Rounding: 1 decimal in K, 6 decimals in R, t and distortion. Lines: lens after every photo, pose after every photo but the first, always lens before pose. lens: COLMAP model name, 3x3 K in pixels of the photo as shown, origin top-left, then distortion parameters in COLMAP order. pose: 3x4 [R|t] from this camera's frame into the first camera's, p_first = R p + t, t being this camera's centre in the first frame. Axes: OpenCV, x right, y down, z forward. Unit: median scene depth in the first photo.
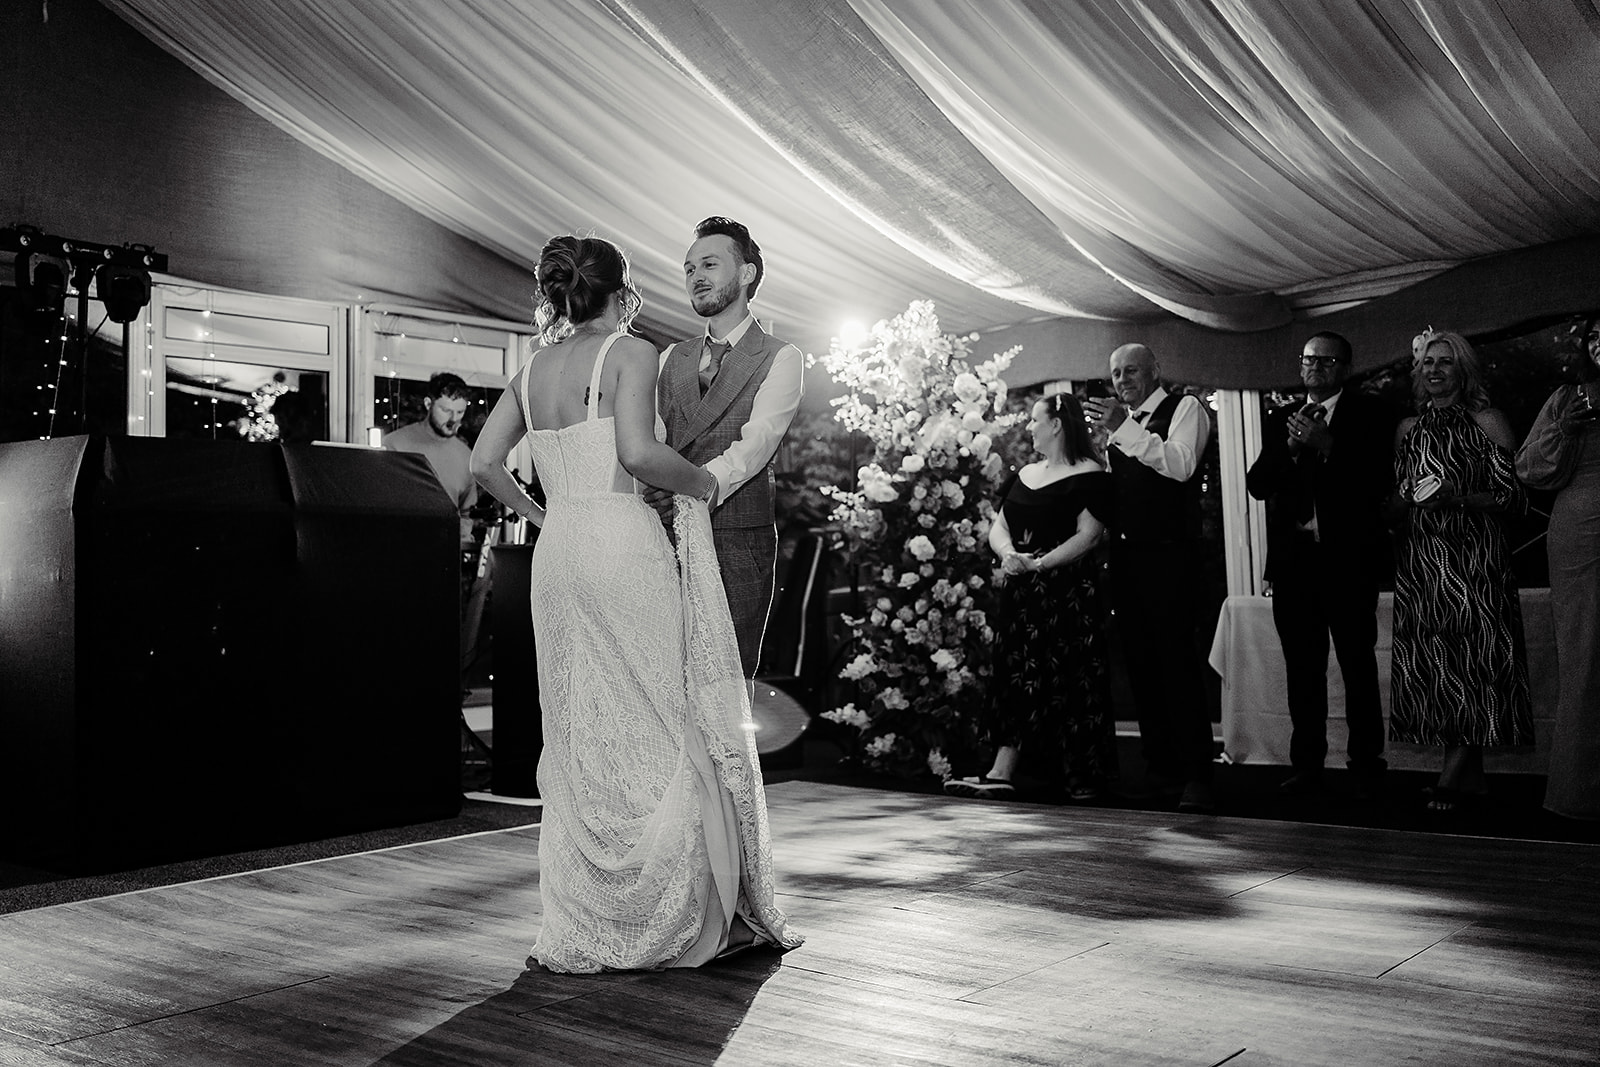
lens RADIAL K [[1605.7, 0, 800.0], [0, 1605.7, 533.5], [0, 0, 1]] dist [-0.012369, -0.012247]
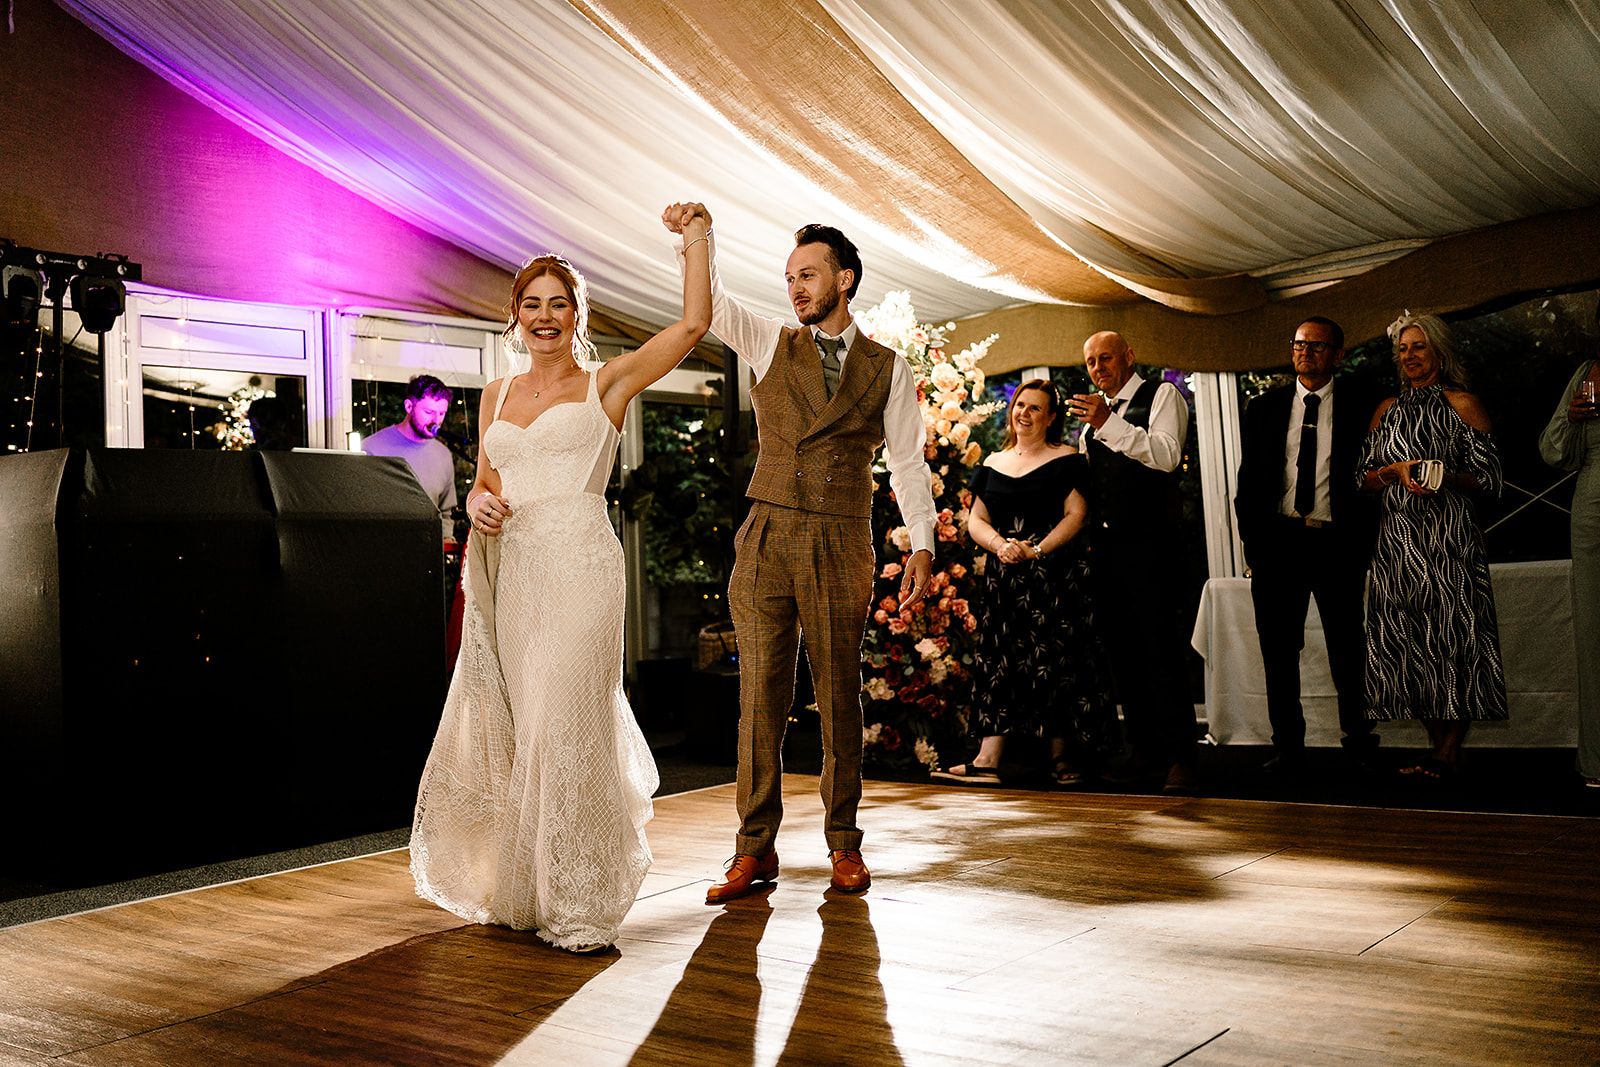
lens RADIAL K [[1615.3, 0, 800.0], [0, 1615.3, 533.5], [0, 0, 1]] dist [-0.013143, -0.015255]
pose [[0.999635, -0.024708, 0.010957, 0.000285], [0.024624, 0.999667, 0.007662, -0.003869], [-0.011142, -0.007390, 0.999911, -0.010129]]
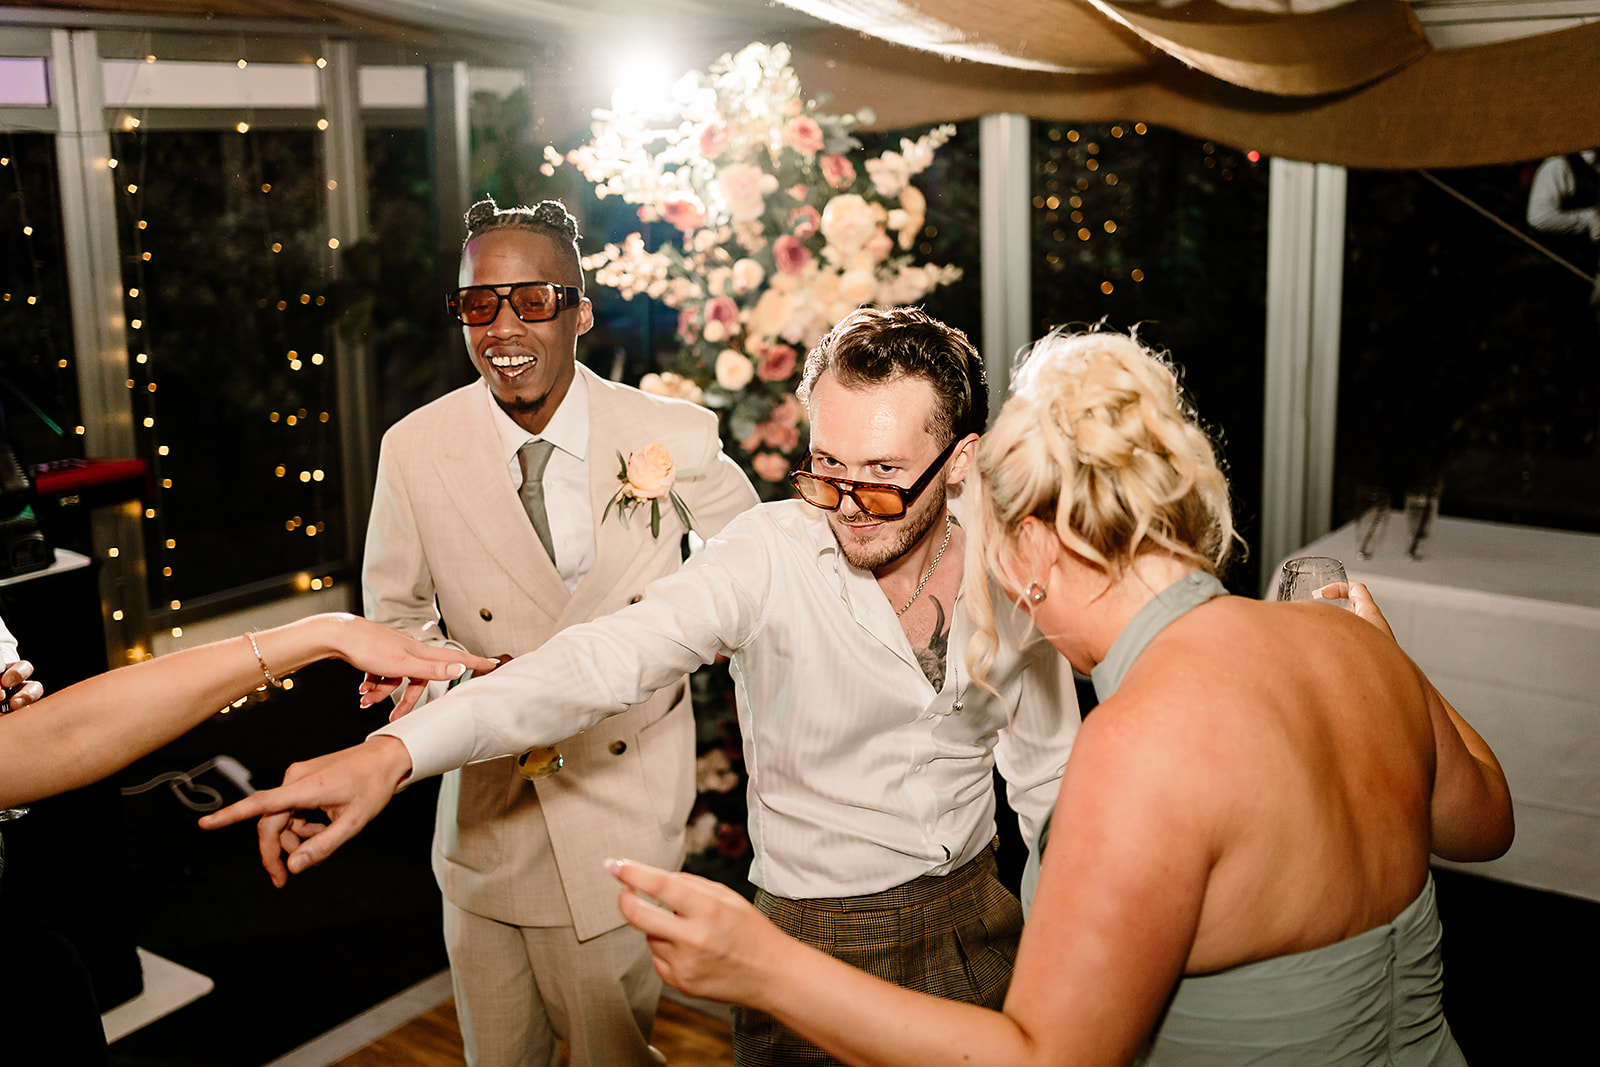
lens RADIAL K [[1675.2, 0, 800.0], [0, 1675.2, 533.5], [0, 0, 1]] dist [-0.009262, -0.014490]
pose [[0.997843, -0.006124, 0.065359, 0.060529], [-0.012191, 0.961035, 0.276159, -0.169447], [-0.064503, -0.276360, 0.958887, 0.523729]]
